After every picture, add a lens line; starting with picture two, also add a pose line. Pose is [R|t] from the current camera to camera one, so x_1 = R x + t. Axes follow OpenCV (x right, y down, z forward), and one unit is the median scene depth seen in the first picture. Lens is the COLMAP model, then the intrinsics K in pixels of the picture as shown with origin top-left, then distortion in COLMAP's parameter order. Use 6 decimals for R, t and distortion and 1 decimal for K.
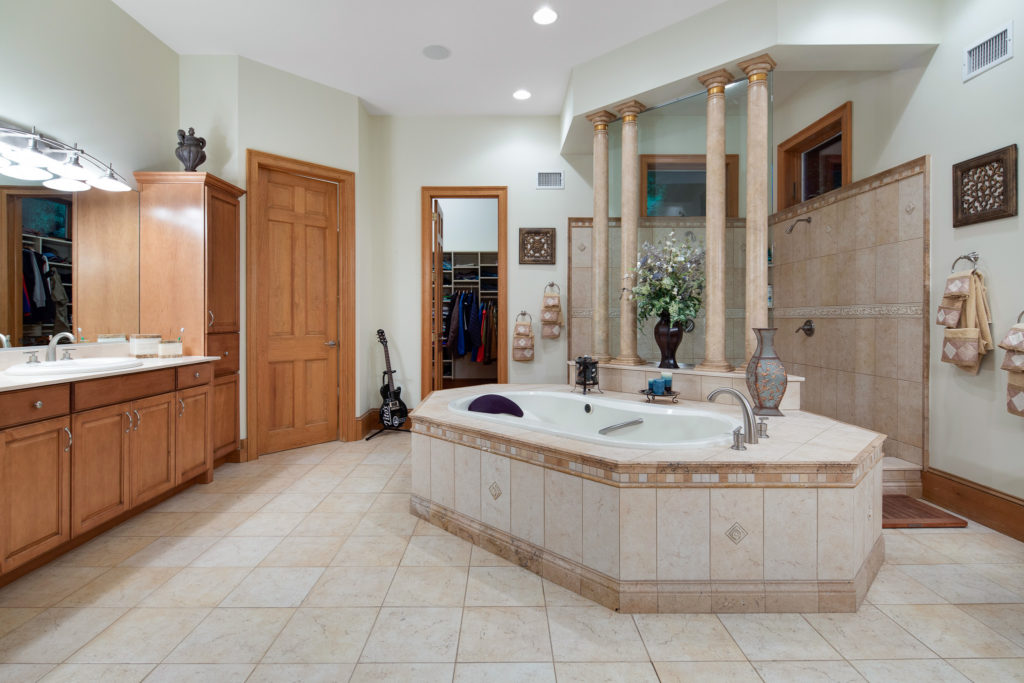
lens RADIAL K [[509.5, 0, 504.9], [0, 509.5, 325.5], [0, 0, 1]] dist [0.007200, -0.003642]
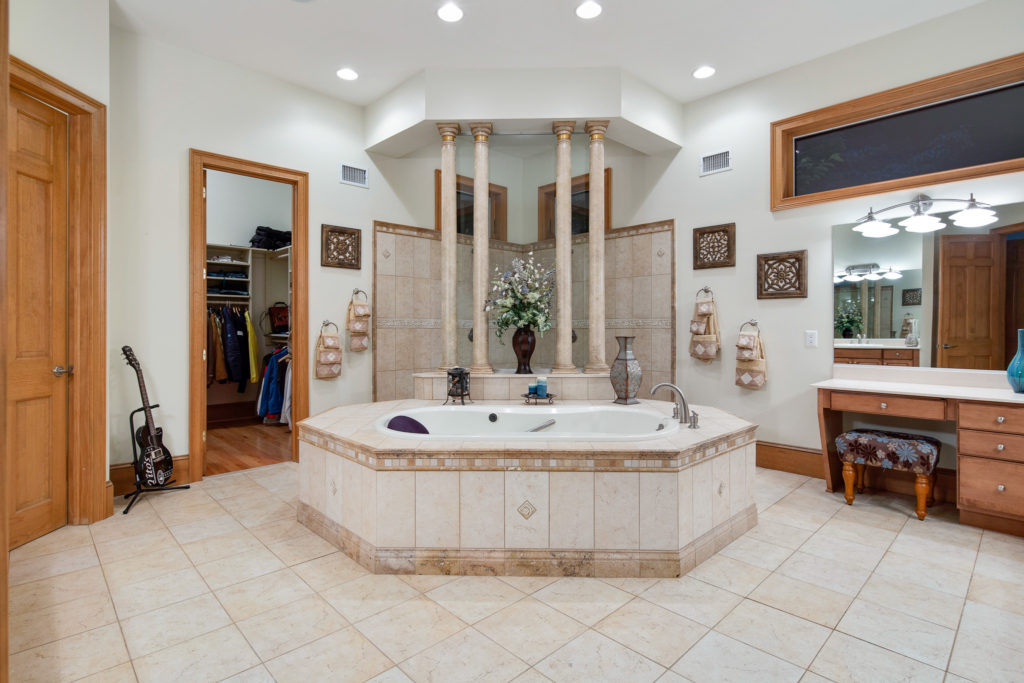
lens RADIAL K [[509.5, 0, 508.7], [0, 509.5, 332.6], [0, 0, 1]] dist [0.007200, -0.003642]
pose [[0.723180, -0.007288, 0.690621, -0.493753], [0.011265, 0.999936, -0.001244, -0.004919], [-0.690568, 0.008680, 0.723216, 0.232078]]
